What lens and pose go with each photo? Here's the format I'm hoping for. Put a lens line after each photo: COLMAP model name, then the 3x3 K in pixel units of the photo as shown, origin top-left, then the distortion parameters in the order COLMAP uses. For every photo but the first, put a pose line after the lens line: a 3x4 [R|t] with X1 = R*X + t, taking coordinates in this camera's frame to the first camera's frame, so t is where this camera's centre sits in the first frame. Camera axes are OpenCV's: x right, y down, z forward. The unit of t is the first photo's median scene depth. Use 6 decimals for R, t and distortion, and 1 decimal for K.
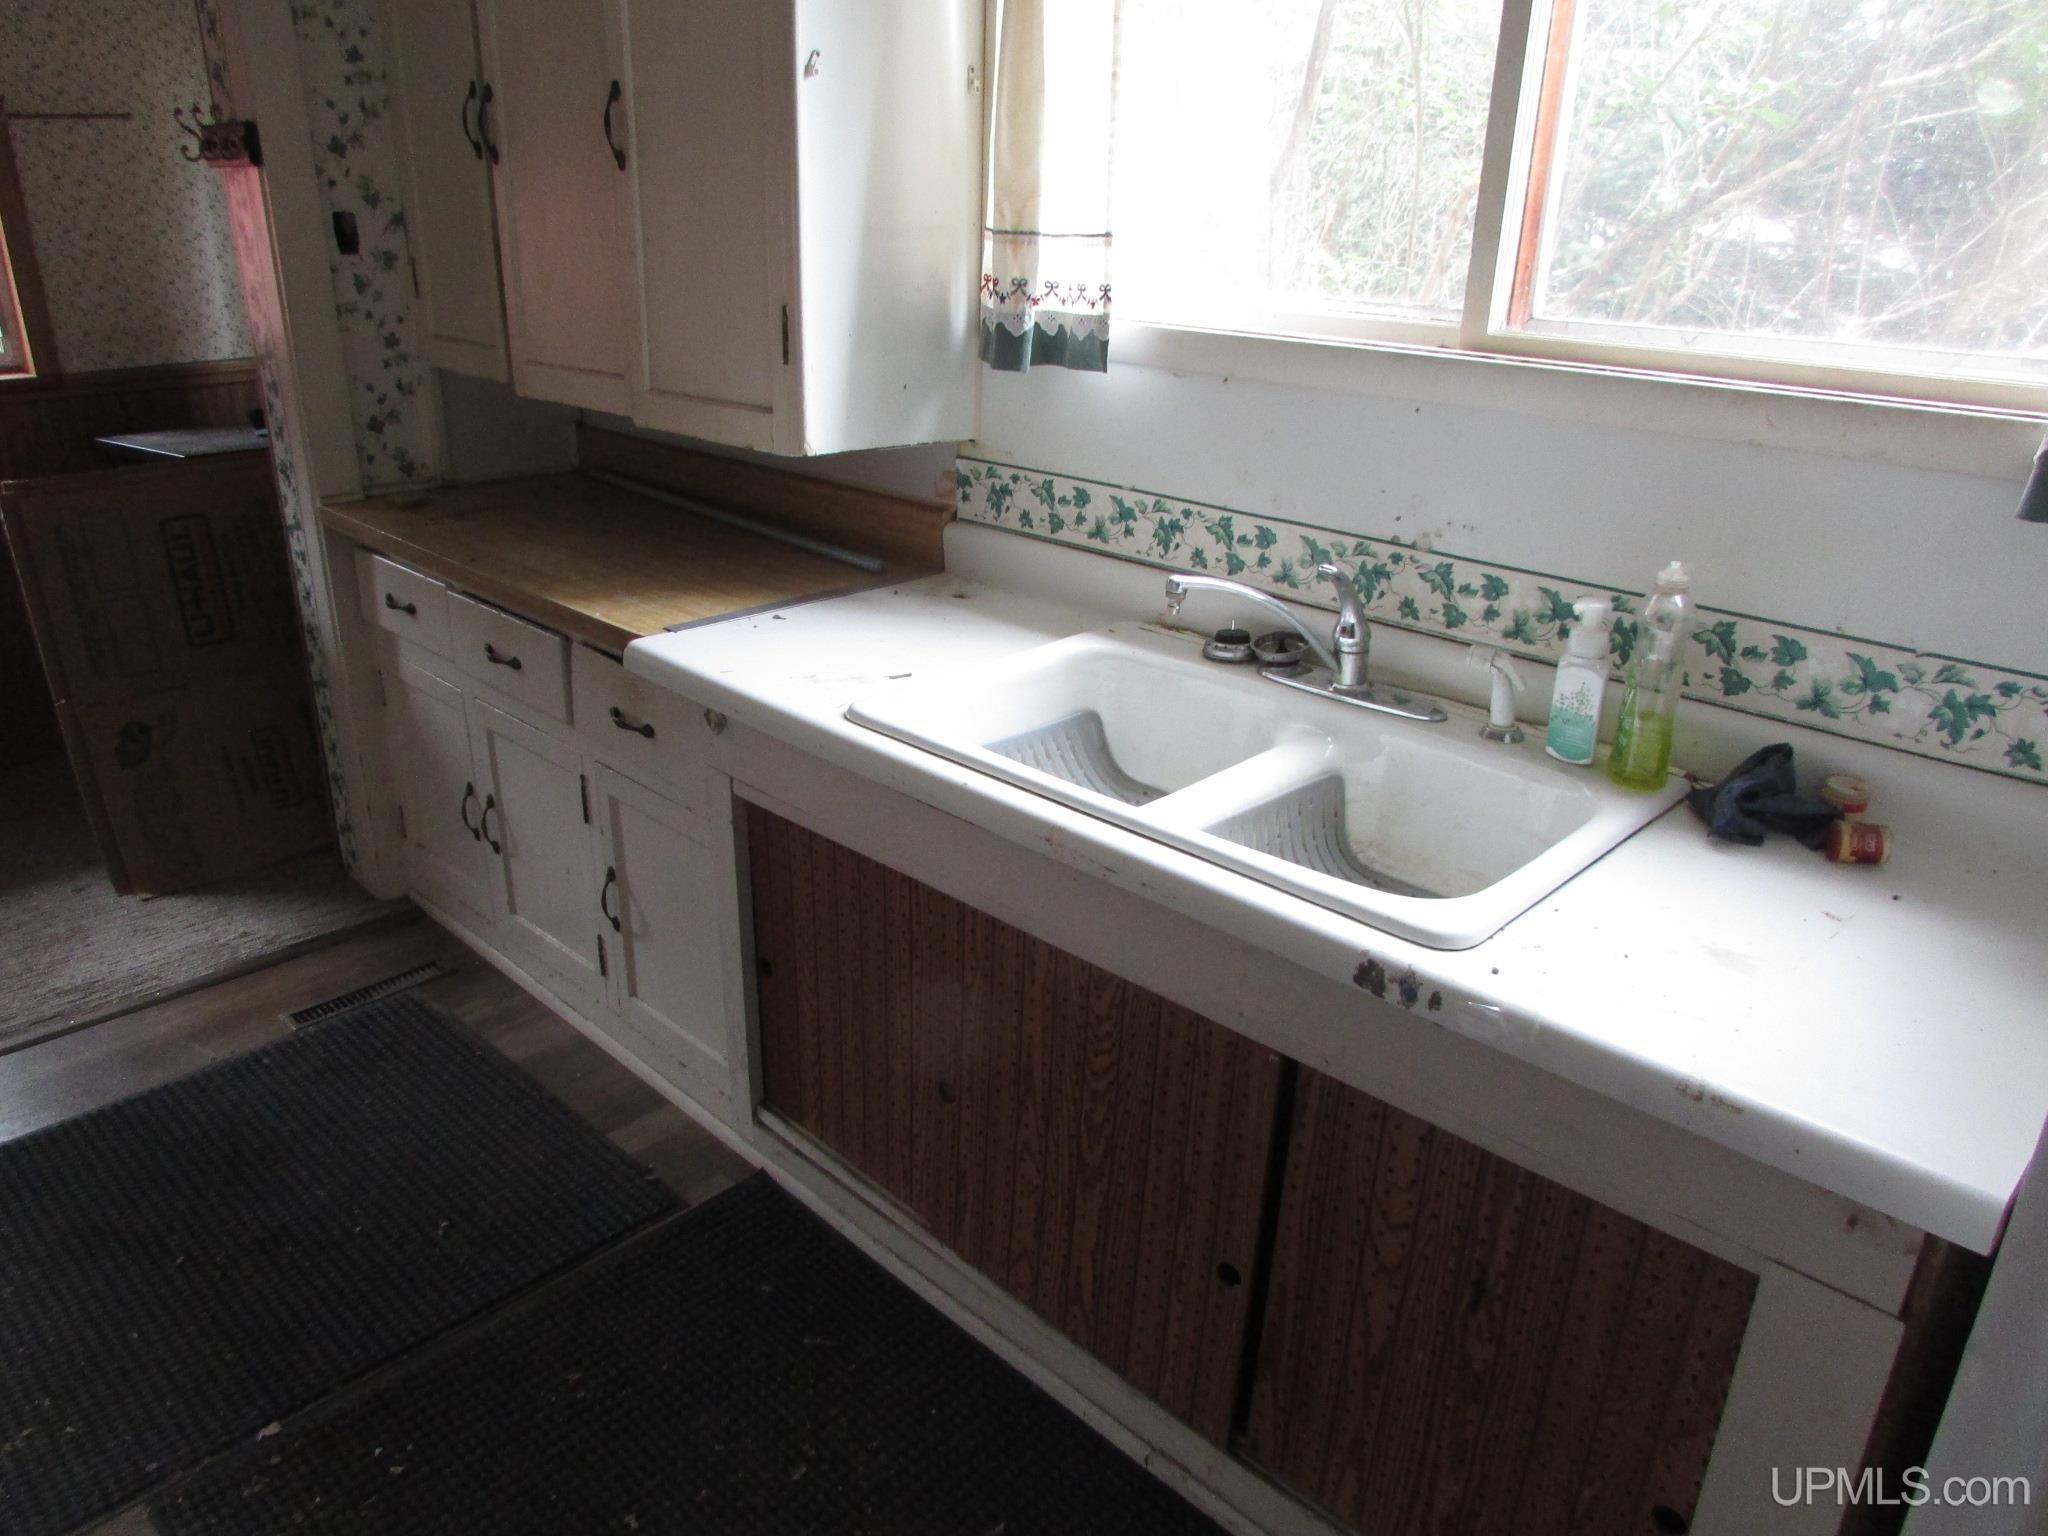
lens RADIAL K [[1442.3, 0, 1032.2], [0, 1442.3, 749.1], [0, 0, 1]] dist [-0.027696, 0.001885]
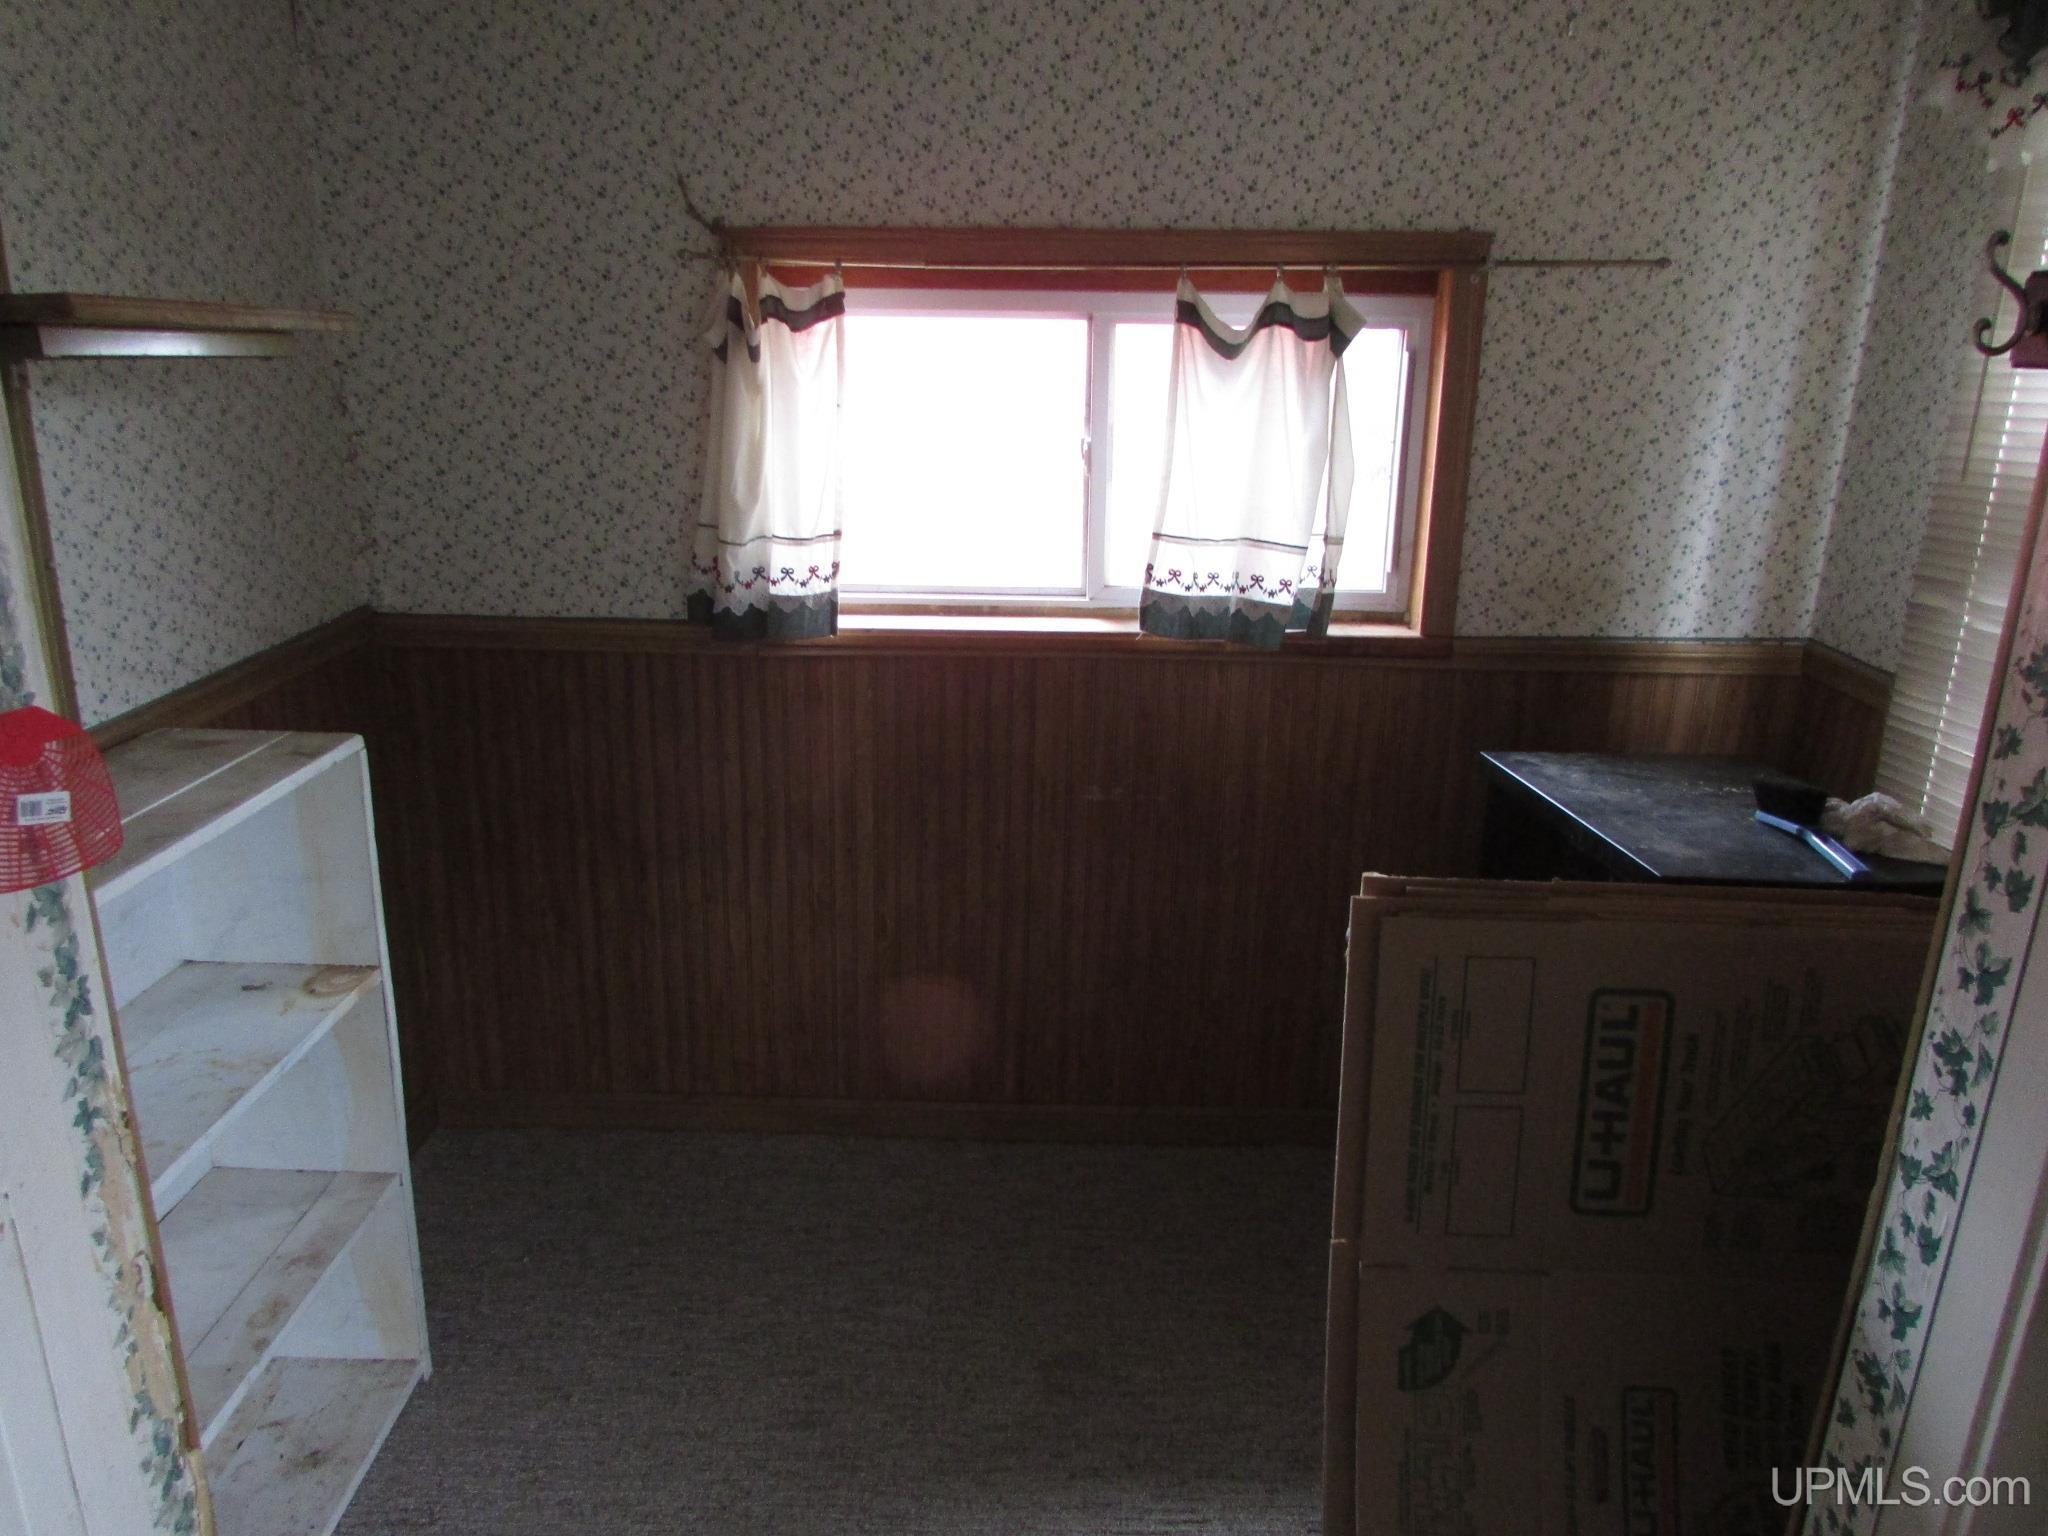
lens RADIAL K [[1442.3, 0, 1028.7], [0, 1442.3, 772.1], [0, 0, 1]] dist [-0.027696, 0.001885]
pose [[0.697098, 0.214065, -0.684273, -0.399521], [-0.270637, 0.962348, 0.025347, -0.192011], [0.663935, 0.167520, 0.728785, 0.442693]]
